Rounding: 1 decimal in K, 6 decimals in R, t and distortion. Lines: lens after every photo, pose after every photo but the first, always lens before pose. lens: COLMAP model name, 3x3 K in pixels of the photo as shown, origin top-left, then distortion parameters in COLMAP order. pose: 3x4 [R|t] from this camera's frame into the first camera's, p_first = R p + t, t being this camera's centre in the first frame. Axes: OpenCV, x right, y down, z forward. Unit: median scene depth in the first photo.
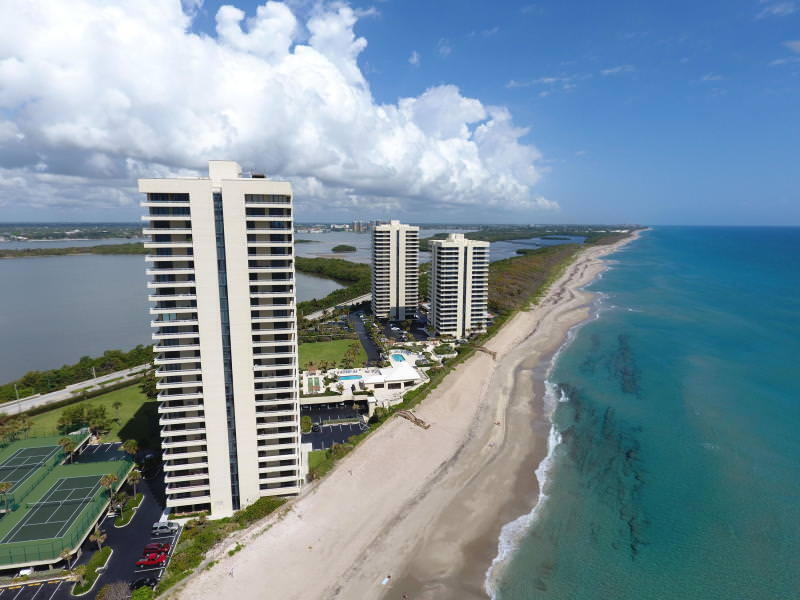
lens RADIAL K [[470.0, 0, 400.0], [0, 470.0, 300.0], [0, 0, 1]] dist [0.000373, -0.000260]
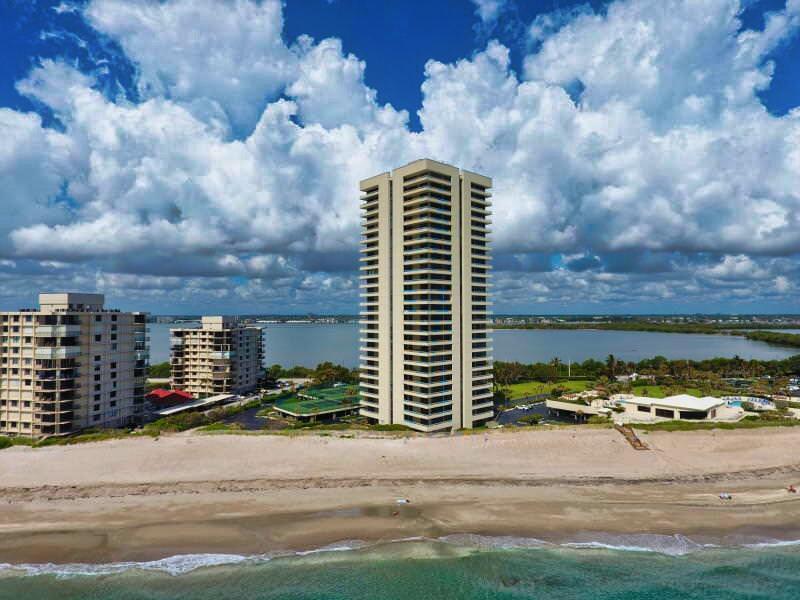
lens RADIAL K [[470.0, 0, 400.0], [0, 470.0, 300.0], [0, 0, 1]] dist [0.000373, -0.000260]
pose [[0.495507, -0.032984, -0.867977, 0.777362], [-0.140826, 0.983007, -0.117749, 0.265242], [0.857112, 0.180579, 0.482442, 0.390939]]
